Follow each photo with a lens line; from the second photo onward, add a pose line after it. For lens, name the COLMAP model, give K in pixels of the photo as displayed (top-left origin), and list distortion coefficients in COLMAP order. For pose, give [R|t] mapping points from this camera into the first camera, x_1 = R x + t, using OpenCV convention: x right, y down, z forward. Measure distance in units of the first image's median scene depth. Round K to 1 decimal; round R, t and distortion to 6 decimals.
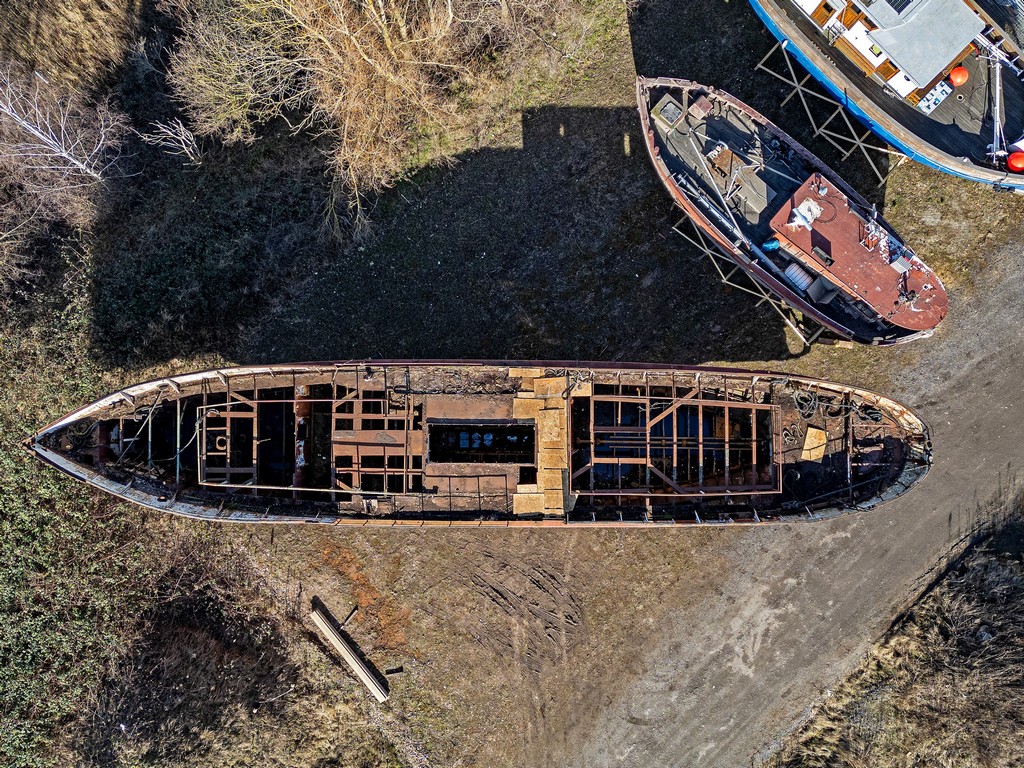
lens RADIAL K [[805.4, 0, 508.5], [0, 805.4, 379.2], [0, 0, 1]] dist [0.085666, -0.087220]
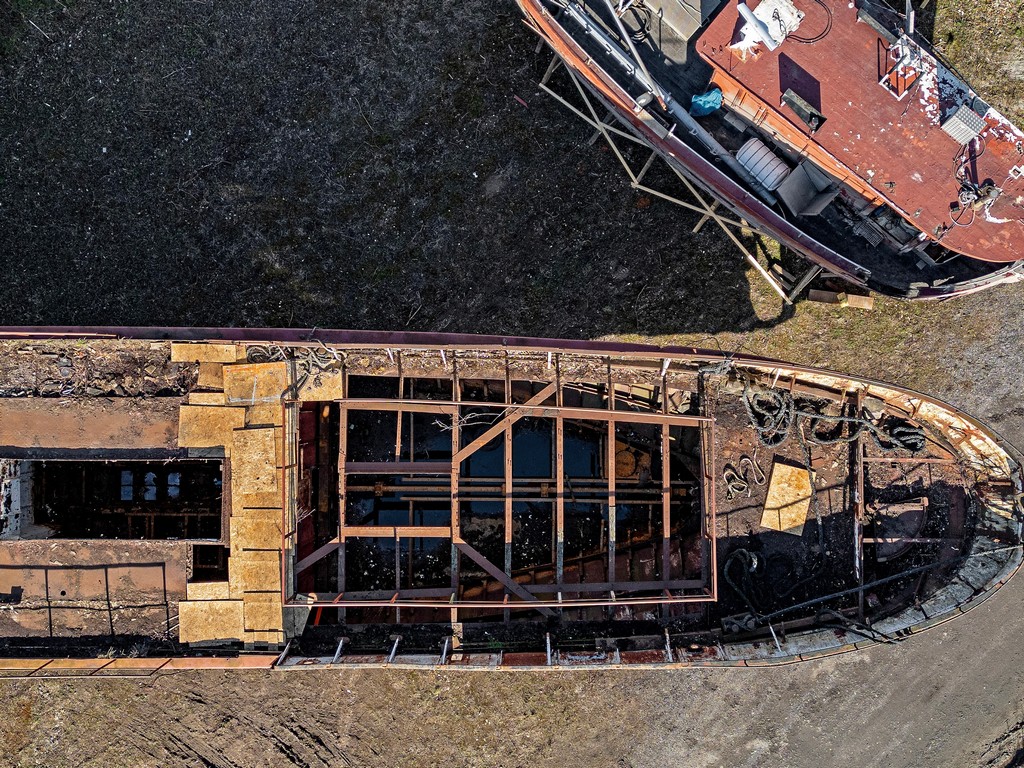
lens RADIAL K [[987.3, 0, 483.0], [0, 987.3, 376.8], [0, 0, 1]] dist [0.052540, 0.000000]
pose [[0.999996, -0.002335, 0.001763, 0.167326], [0.002333, 0.999997, 0.001131, 0.005434], [-0.001765, -0.001127, 0.999998, 0.352053]]
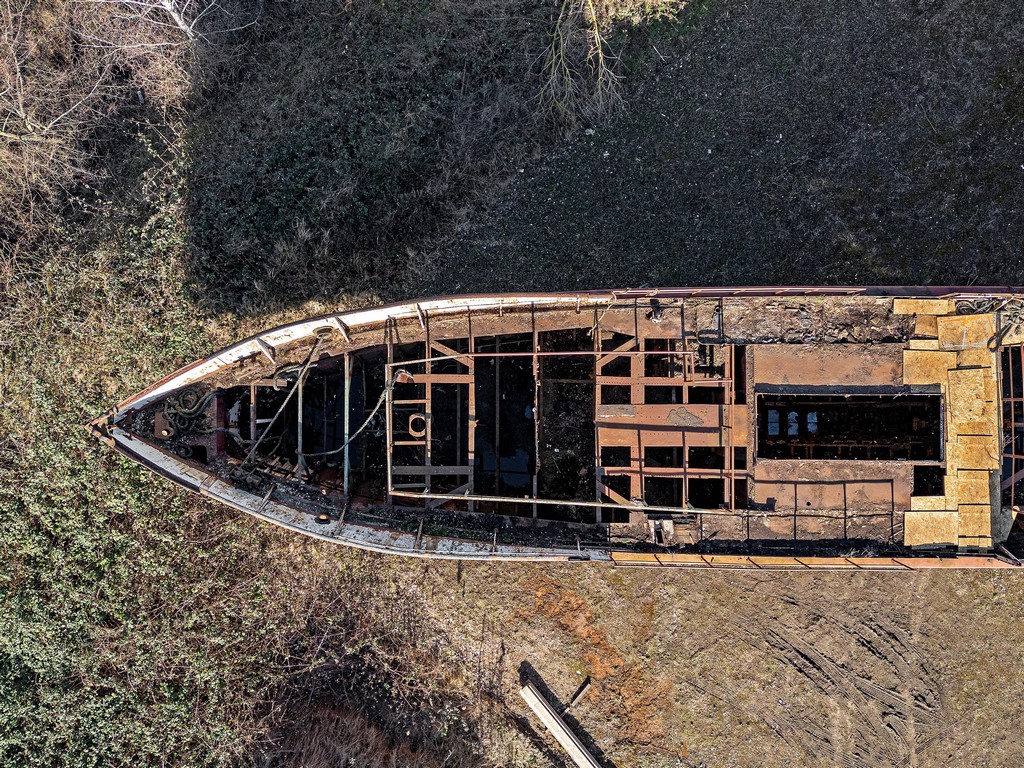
lens RADIAL K [[805.4, 0, 538.0], [0, 805.4, 374.7], [0, 0, 1]] dist [0.085666, -0.087220]
pose [[0.999984, -0.003794, -0.004198, -0.229645], [0.003799, 0.999992, 0.001094, 0.035640], [0.004194, -0.001110, 0.999991, 0.354409]]
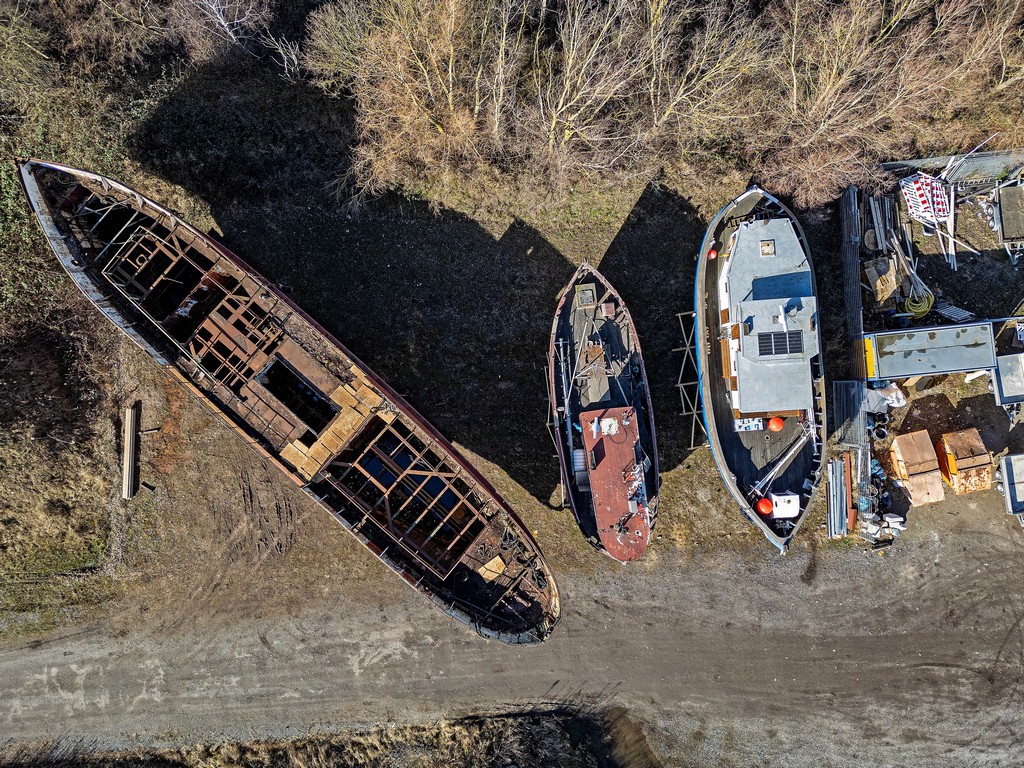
lens RADIAL K [[636.0, 0, 491.4], [0, 636.0, 374.2], [0, 0, 1]] dist [0.051996, -0.024114]
pose [[0.753804, 0.656921, -0.015316, 0.167062], [-0.656846, 0.753955, 0.010201, -0.136876], [0.018249, 0.002371, 0.999831, 0.006990]]
